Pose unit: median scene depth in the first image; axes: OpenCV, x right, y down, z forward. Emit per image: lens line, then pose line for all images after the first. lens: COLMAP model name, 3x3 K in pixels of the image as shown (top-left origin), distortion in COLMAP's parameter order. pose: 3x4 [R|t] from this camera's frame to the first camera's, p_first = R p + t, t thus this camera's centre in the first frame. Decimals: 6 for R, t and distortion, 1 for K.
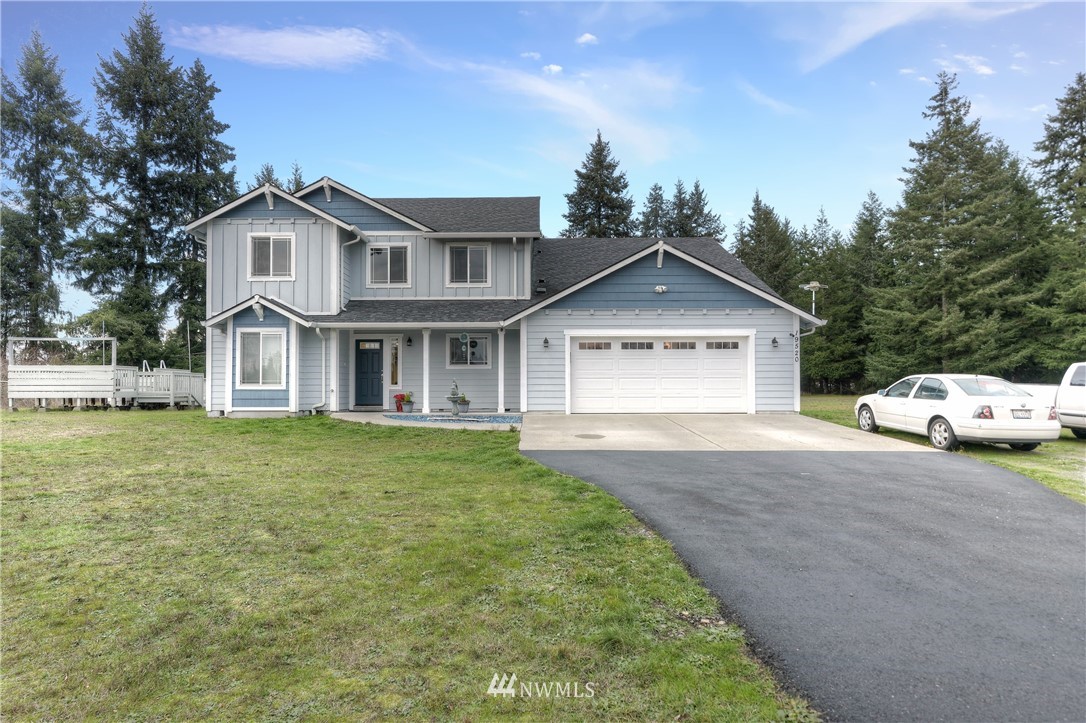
lens RADIAL K [[601.4, 0, 506.9], [0, 601.4, 377.9], [0, 0, 1]] dist [0.027834, -0.004502]
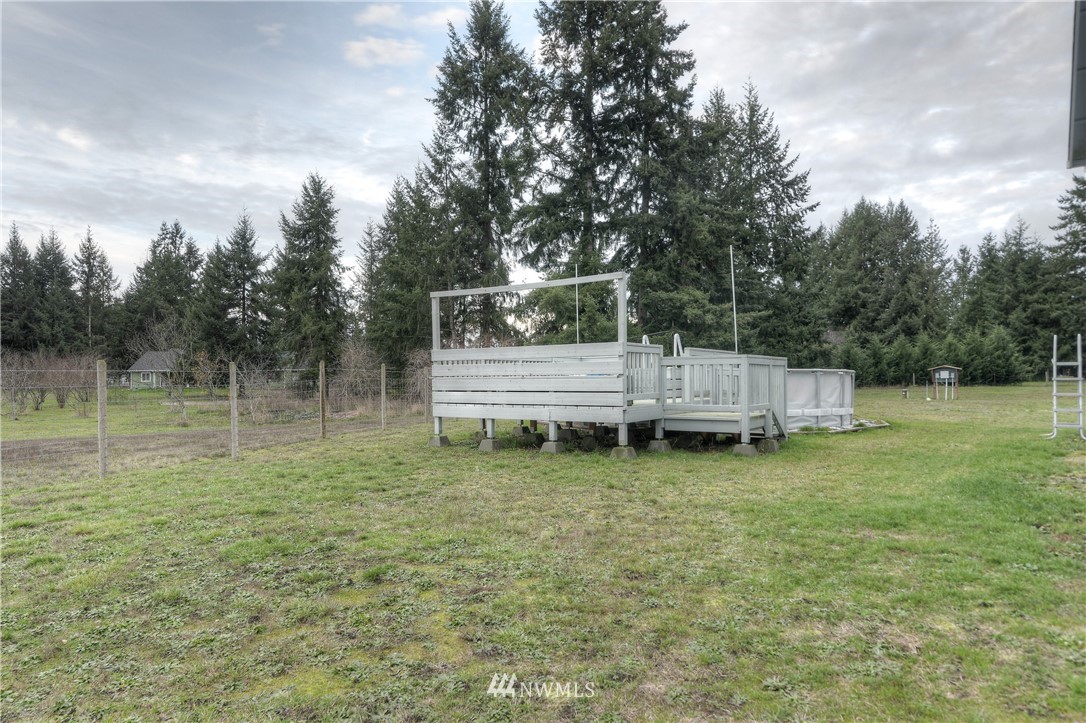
lens RADIAL K [[679.7, 0, 549.4], [0, 679.7, 368.6], [0, 0, 1]] dist [0.025043, 0.000462]
pose [[0.839292, -0.016872, -0.543419, -0.169623], [0.022222, 0.999748, 0.003282, -0.002151], [0.543226, -0.014830, 0.839455, 0.228765]]
